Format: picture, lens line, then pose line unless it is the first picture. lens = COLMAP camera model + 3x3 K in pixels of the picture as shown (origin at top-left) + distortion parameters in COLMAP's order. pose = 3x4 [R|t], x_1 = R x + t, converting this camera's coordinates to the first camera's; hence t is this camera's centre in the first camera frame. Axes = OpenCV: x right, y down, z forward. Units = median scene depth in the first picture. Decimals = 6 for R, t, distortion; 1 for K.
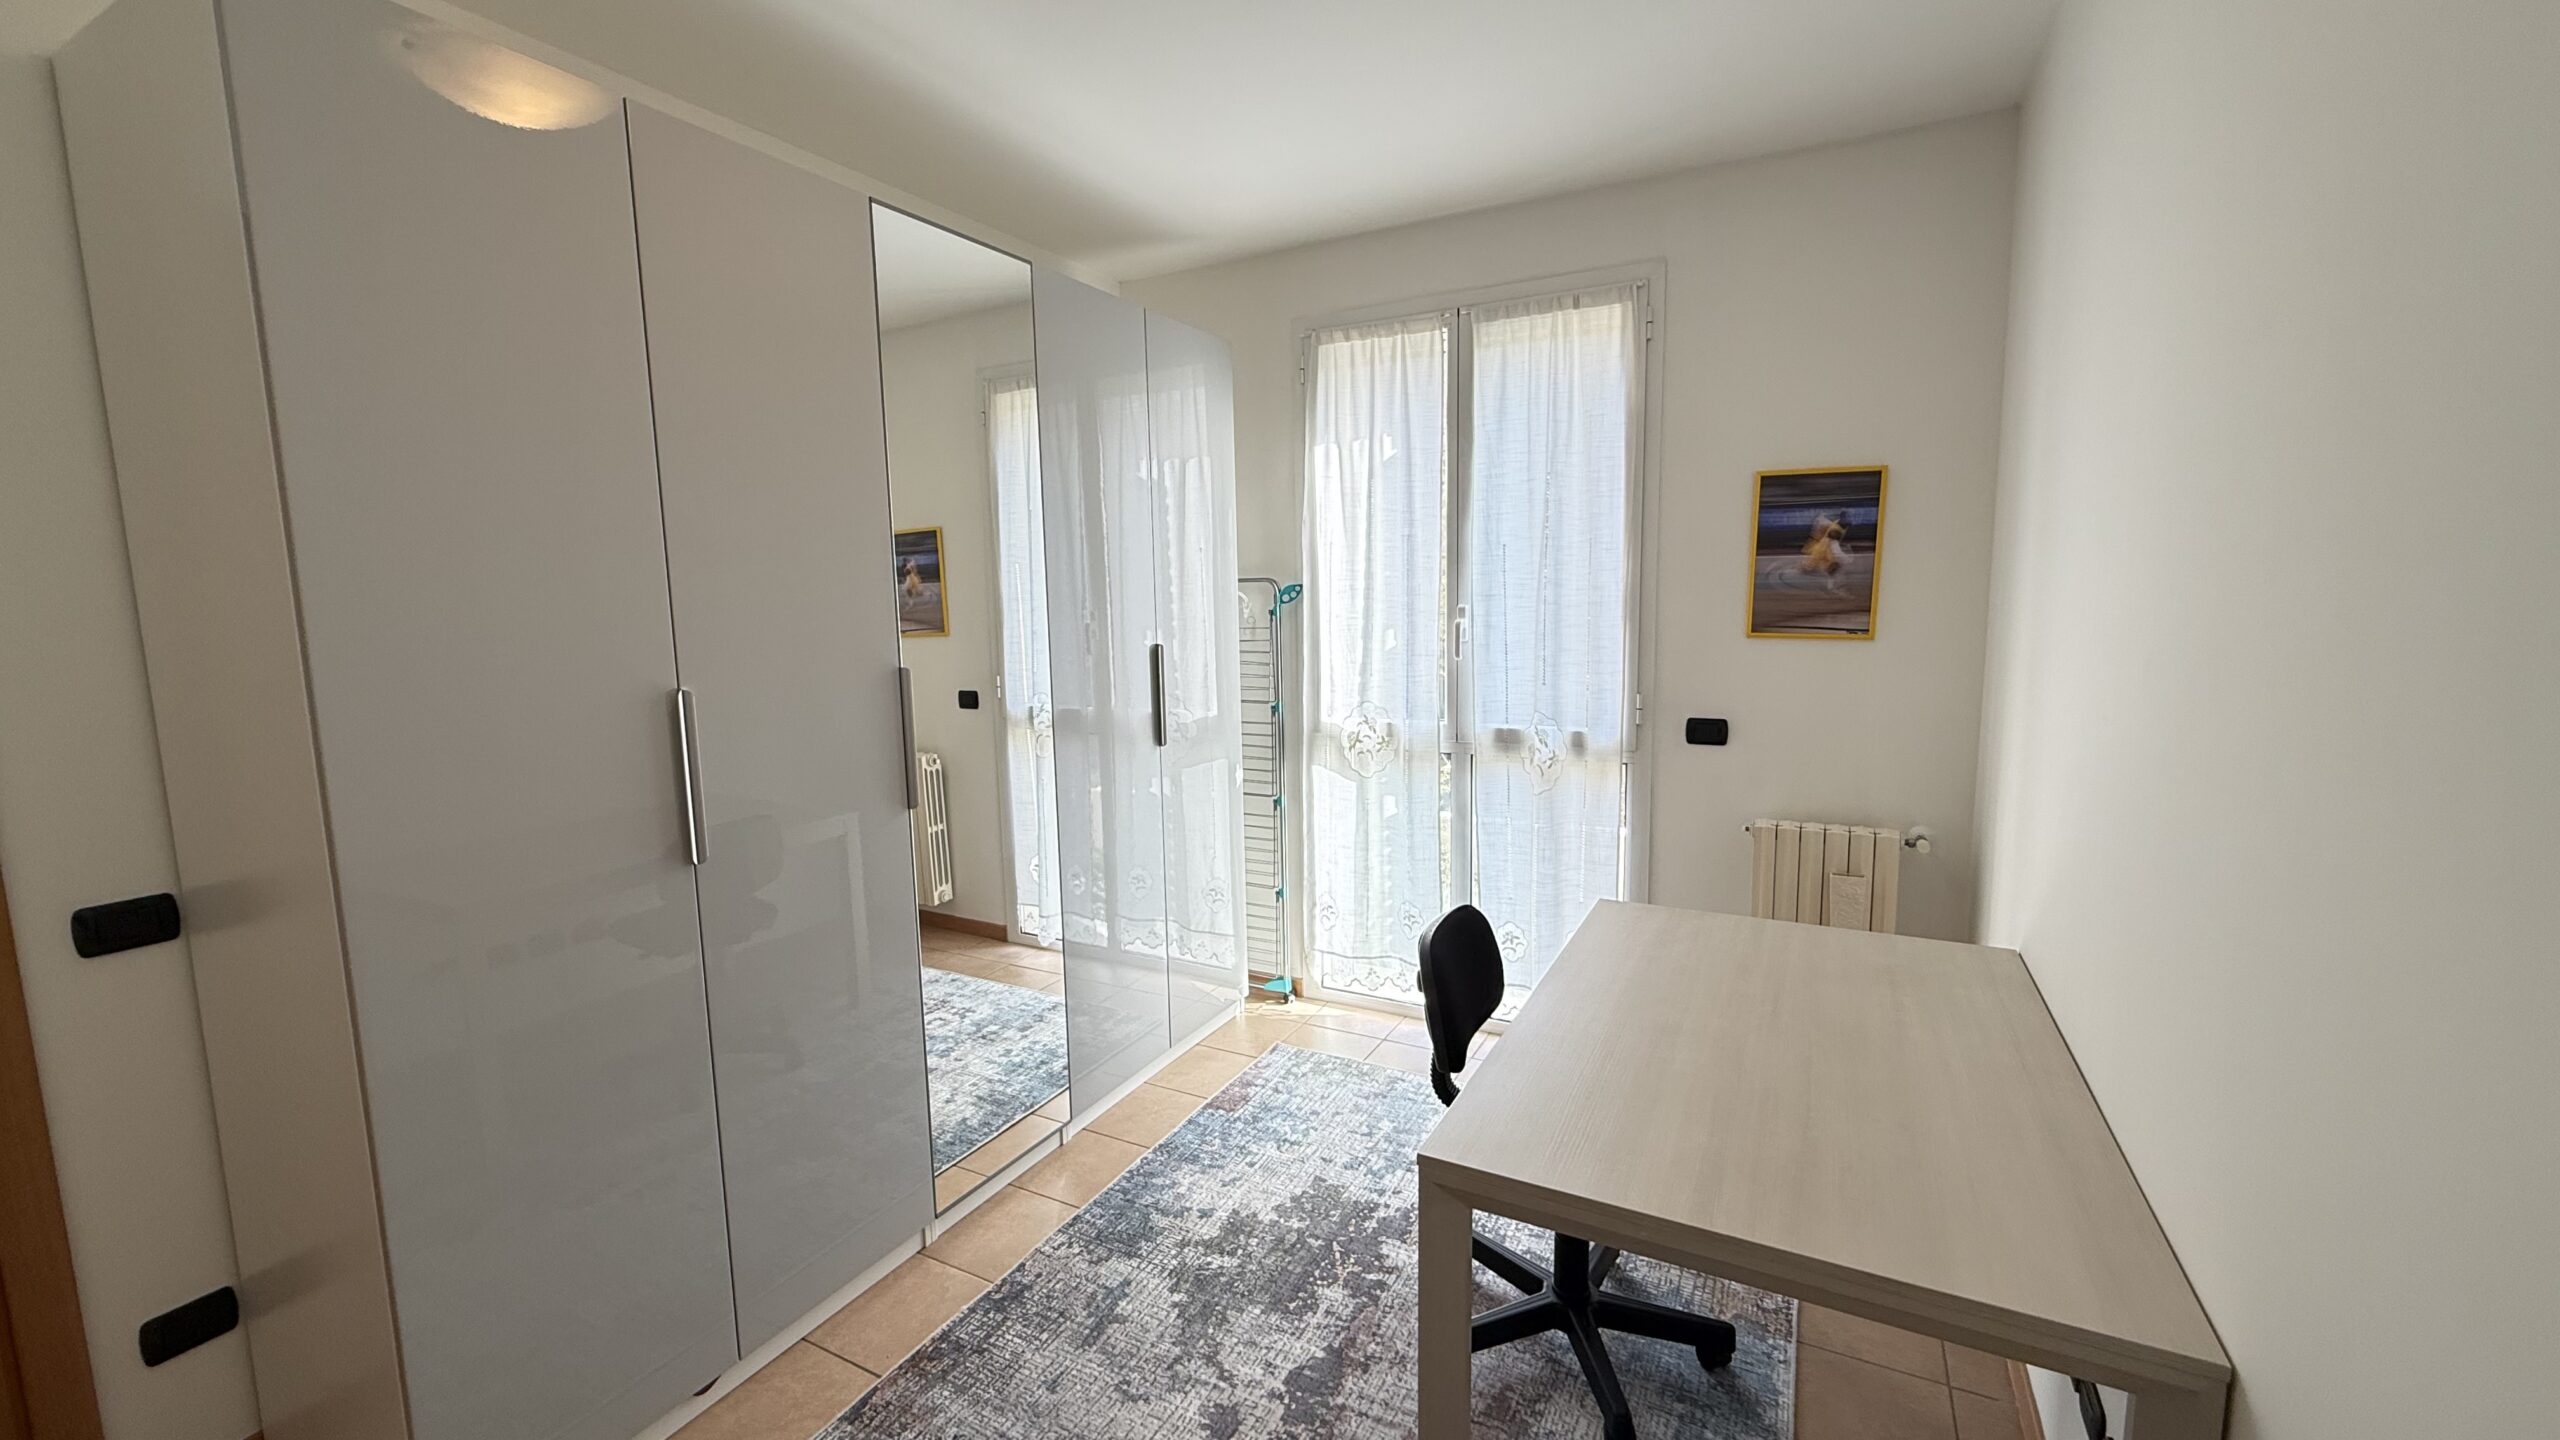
lens RADIAL K [[1019.2, 0, 1271.9], [0, 1019.2, 720.7], [0, 0, 1]] dist [-0.000566, -0.000102]
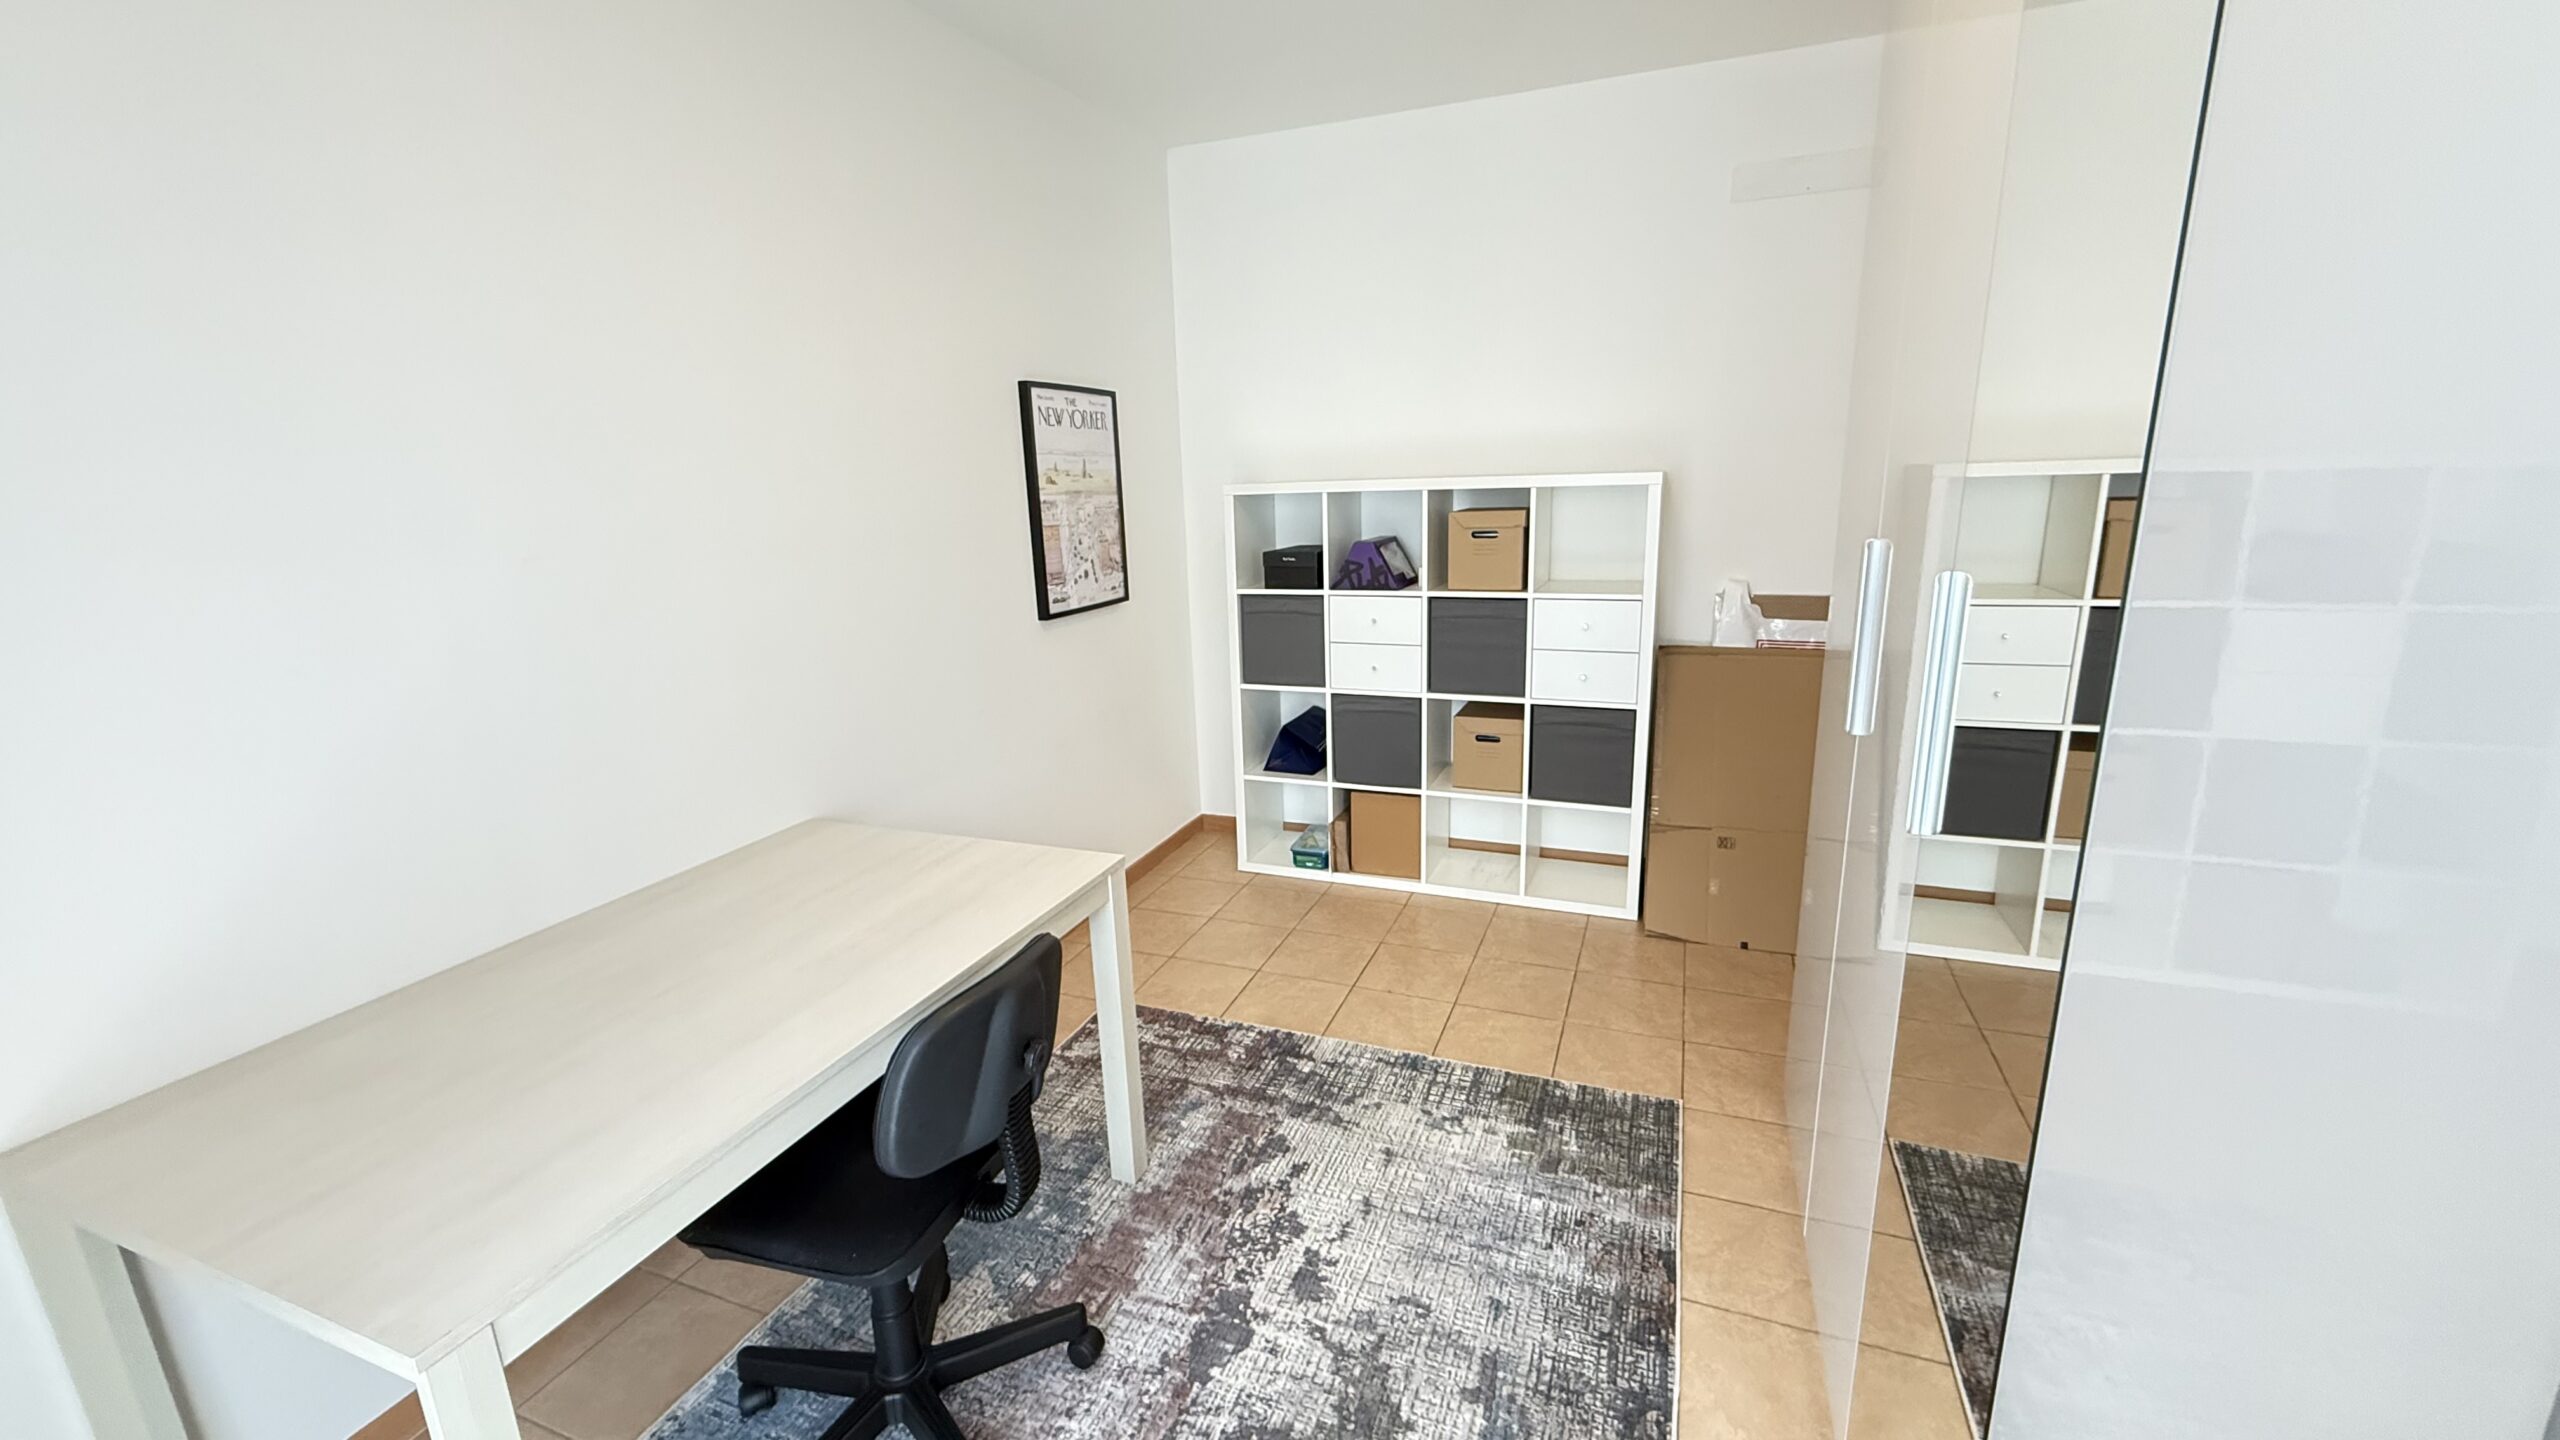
lens RADIAL K [[1019.2, 0, 1272.9], [0, 1019.2, 717.8], [0, 0, 1]] dist [-0.000566, -0.000102]
pose [[-0.991959, 0.079436, -0.098530, 0.028577], [0.038881, 0.932121, 0.360053, -0.142611], [0.120443, 0.353326, -0.927714, 1.141035]]
